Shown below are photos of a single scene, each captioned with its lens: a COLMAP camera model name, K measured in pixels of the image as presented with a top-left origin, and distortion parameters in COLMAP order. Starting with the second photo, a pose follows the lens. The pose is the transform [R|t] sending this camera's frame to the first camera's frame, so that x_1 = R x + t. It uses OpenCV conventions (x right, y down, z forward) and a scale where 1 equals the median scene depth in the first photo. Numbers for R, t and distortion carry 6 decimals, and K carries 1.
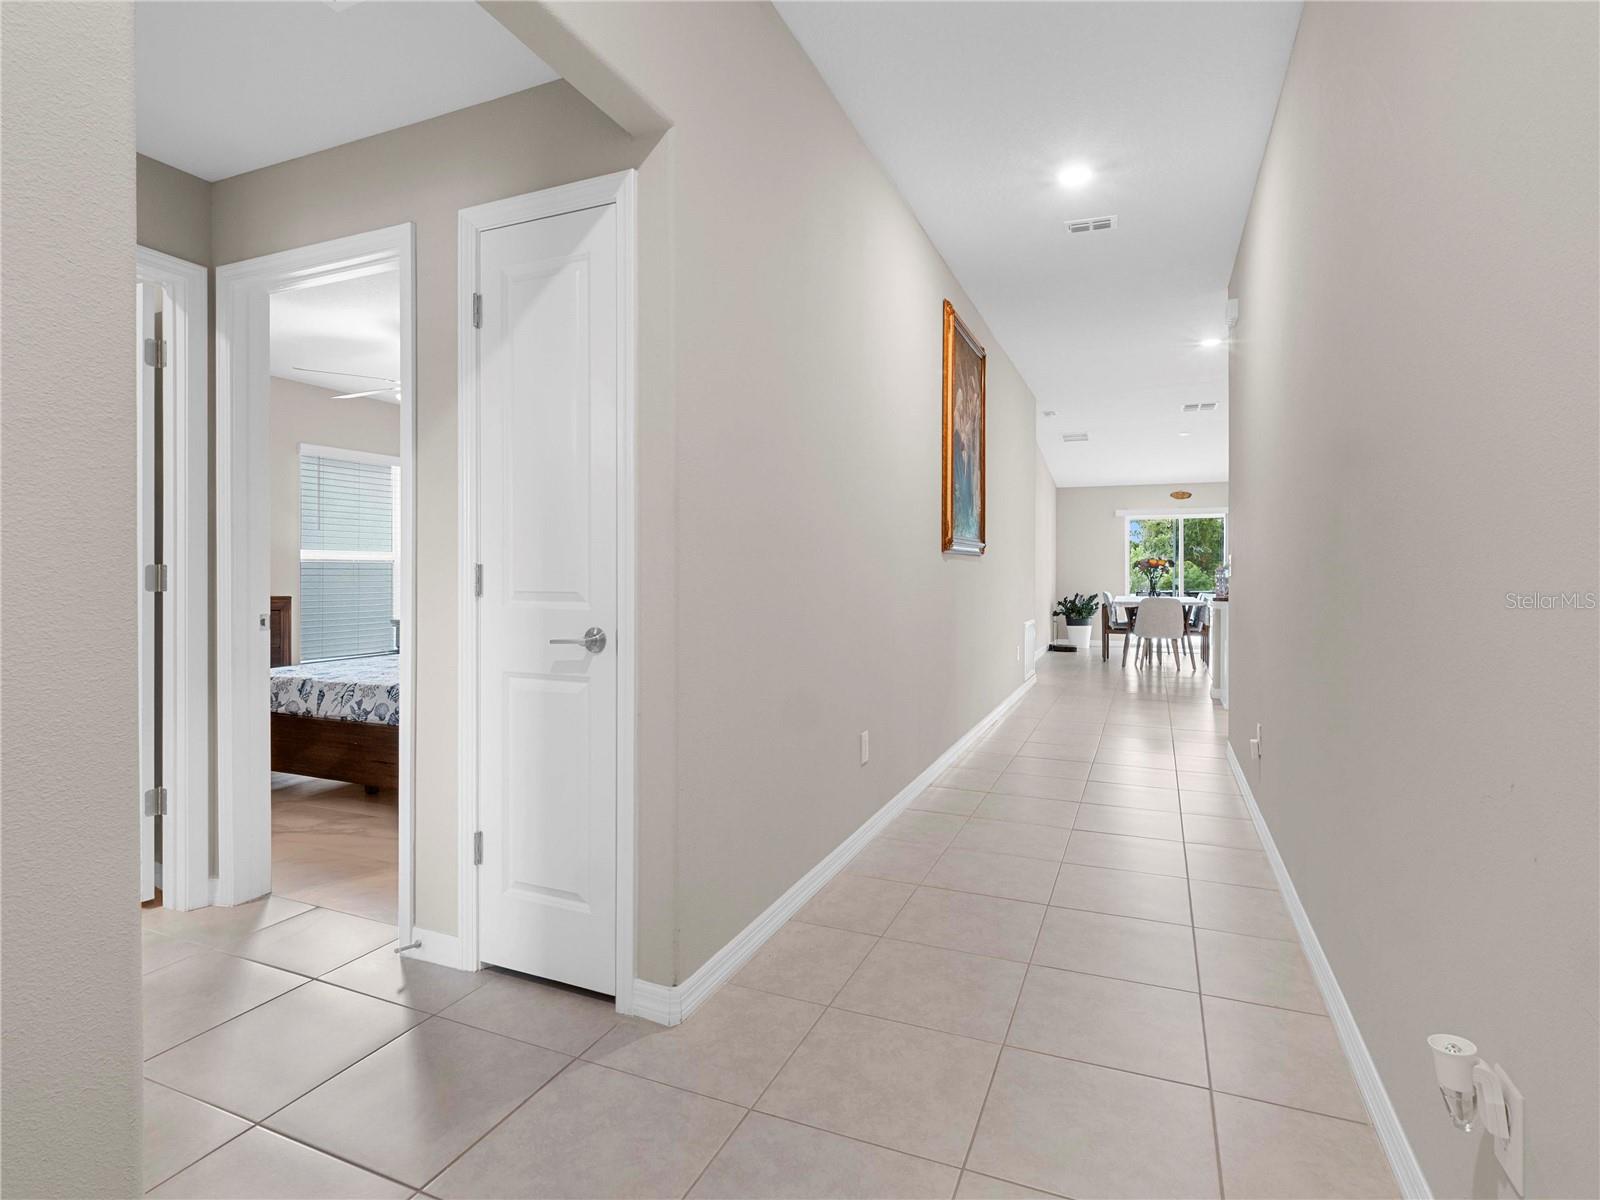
lens RADIAL K [[801.6, 0, 786.3], [0, 801.6, 595.3], [0, 0, 1]] dist [-0.012004, -0.000441]
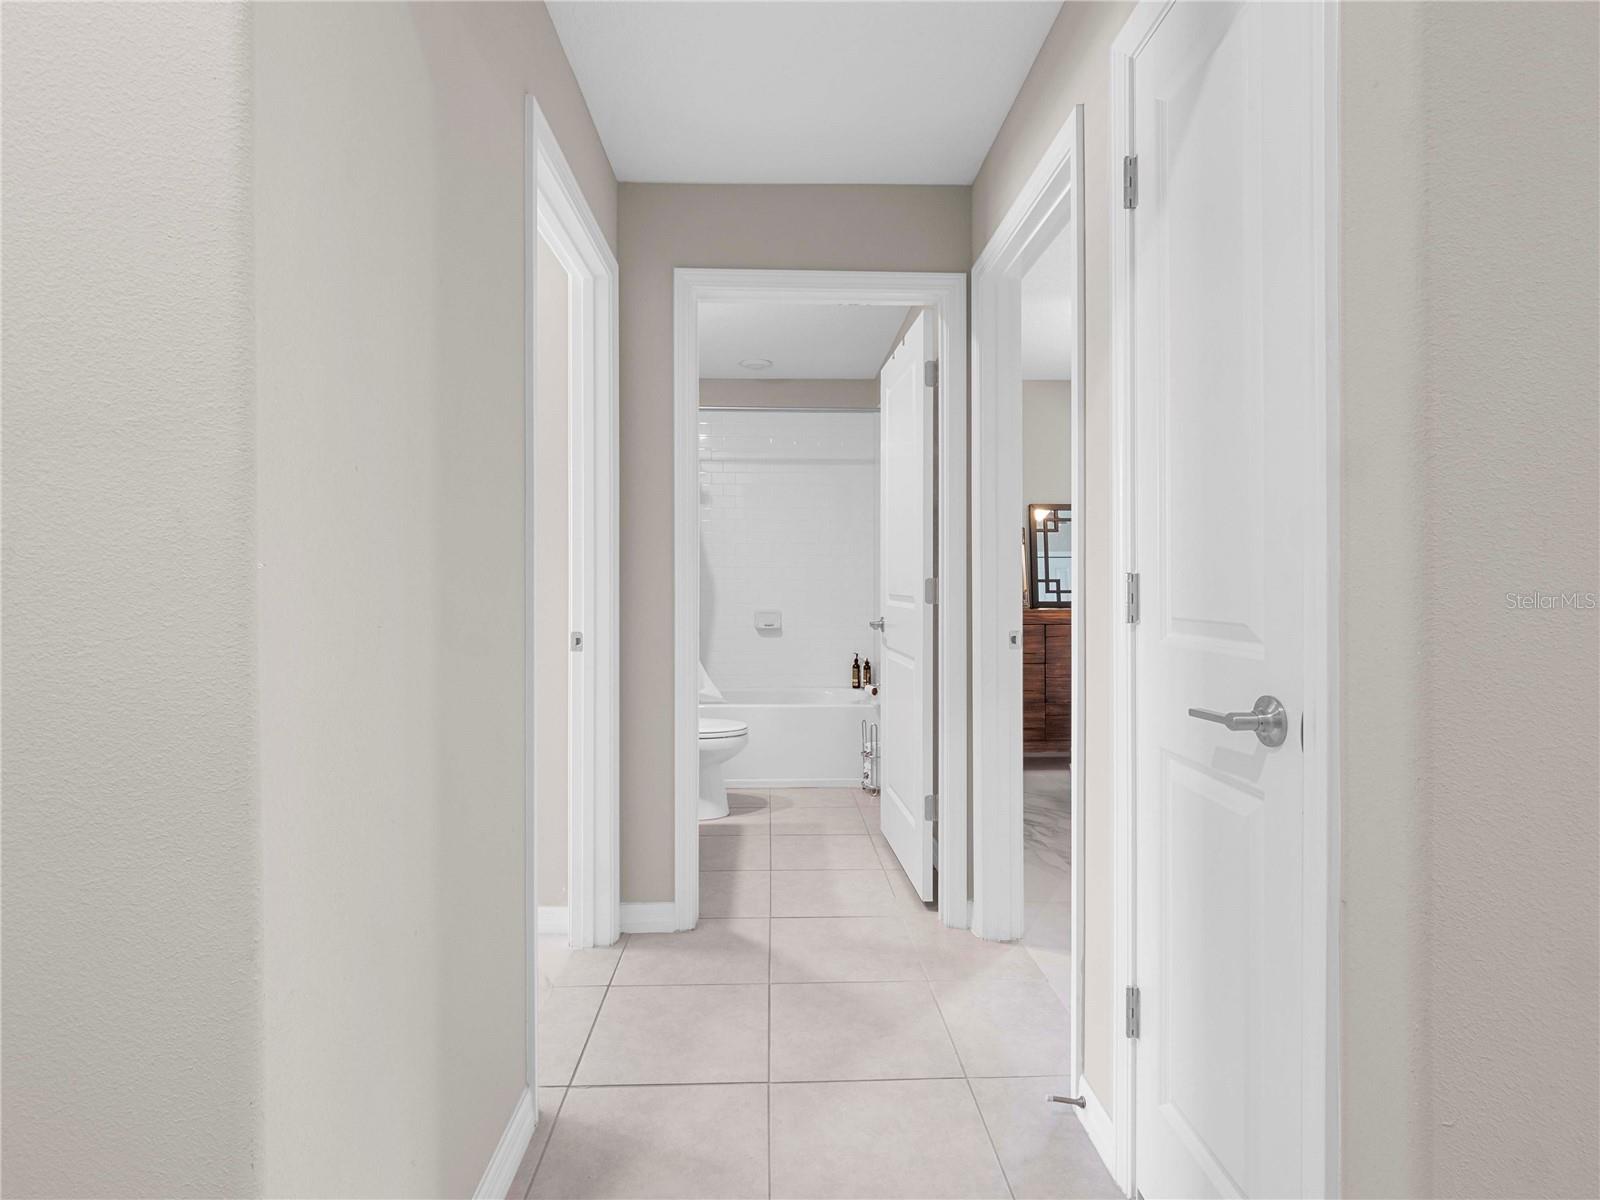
lens RADIAL K [[801.6, 0, 804.5], [0, 801.6, 586.3], [0, 0, 1]] dist [-0.012004, -0.000441]
pose [[0.441103, 0.000791, -0.897456, 0.061254], [-0.023281, 0.999673, -0.010561, -0.012175], [0.897154, 0.025552, 0.440977, 0.382591]]
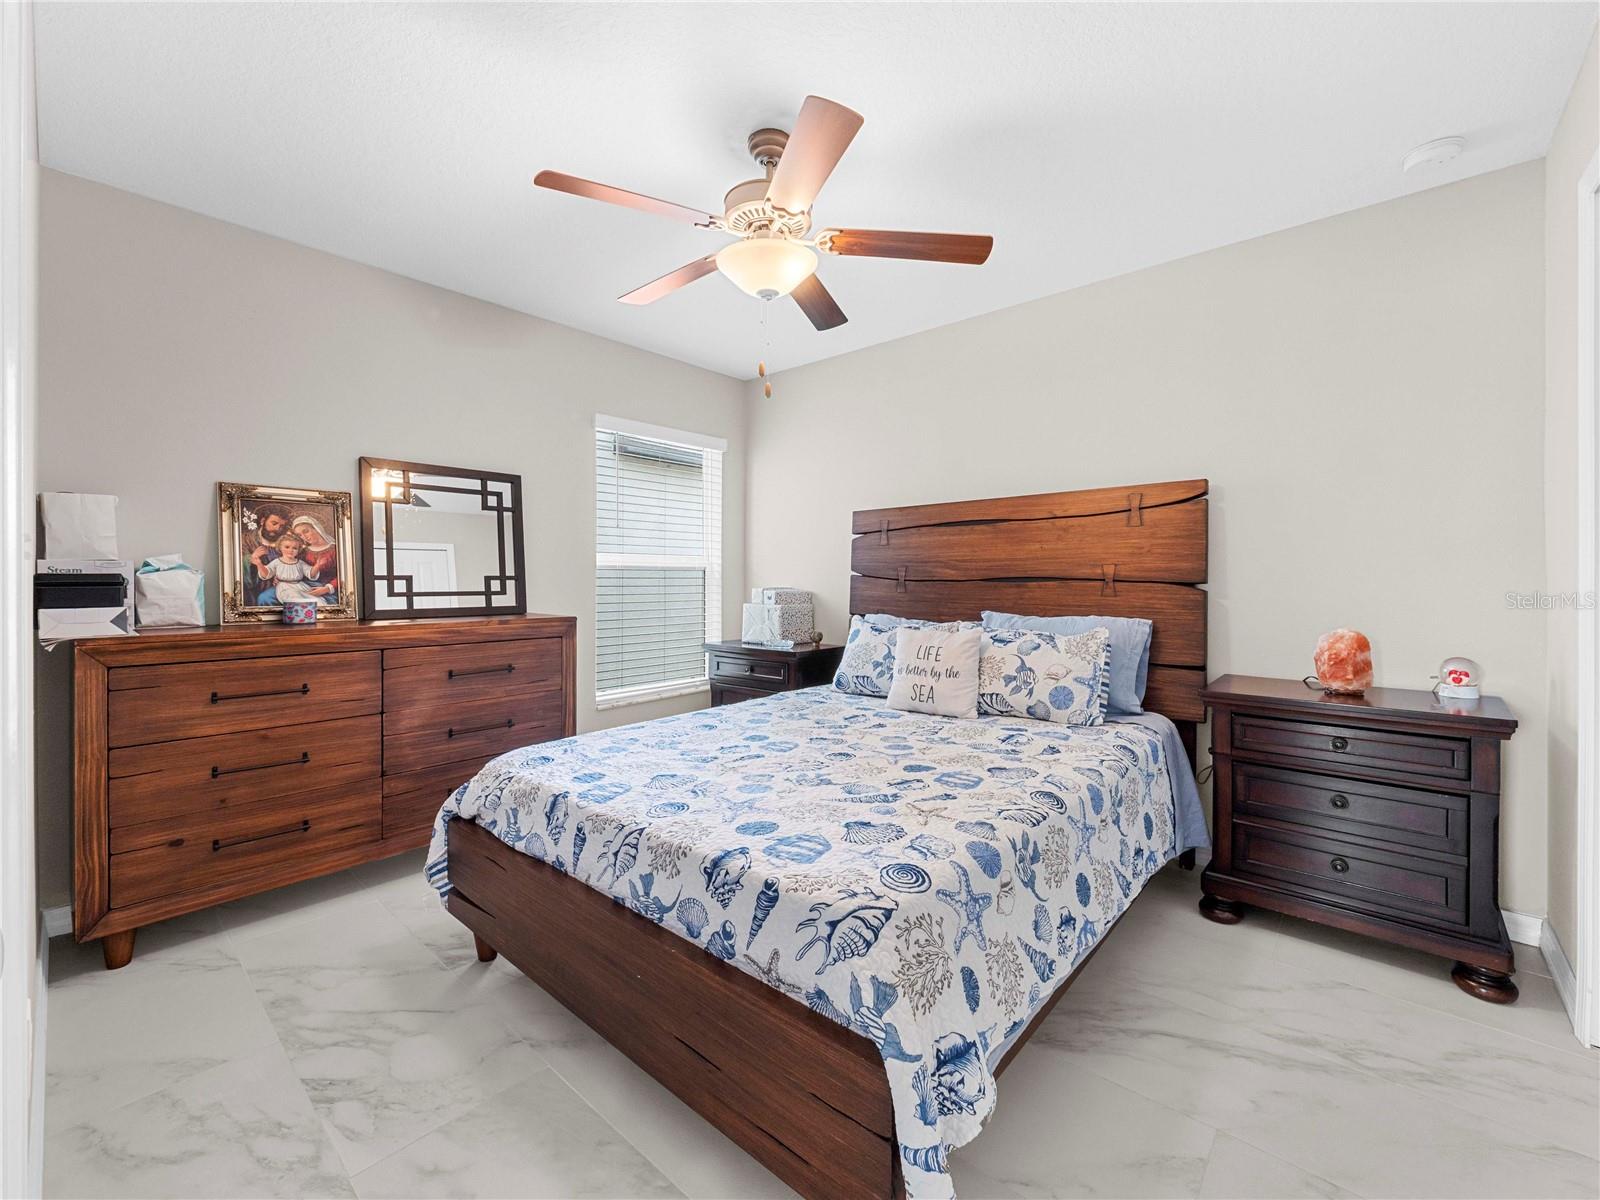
lens RADIAL K [[667.3, 0, 798.0], [0, 667.3, 587.6], [0, 0, 1]] dist [-0.013877, -0.000066]
pose [[0.947247, -0.003965, -0.320479, -0.503048], [-0.001003, 0.999882, -0.015335, -0.029607], [0.320502, 0.014847, 0.947132, 1.007905]]
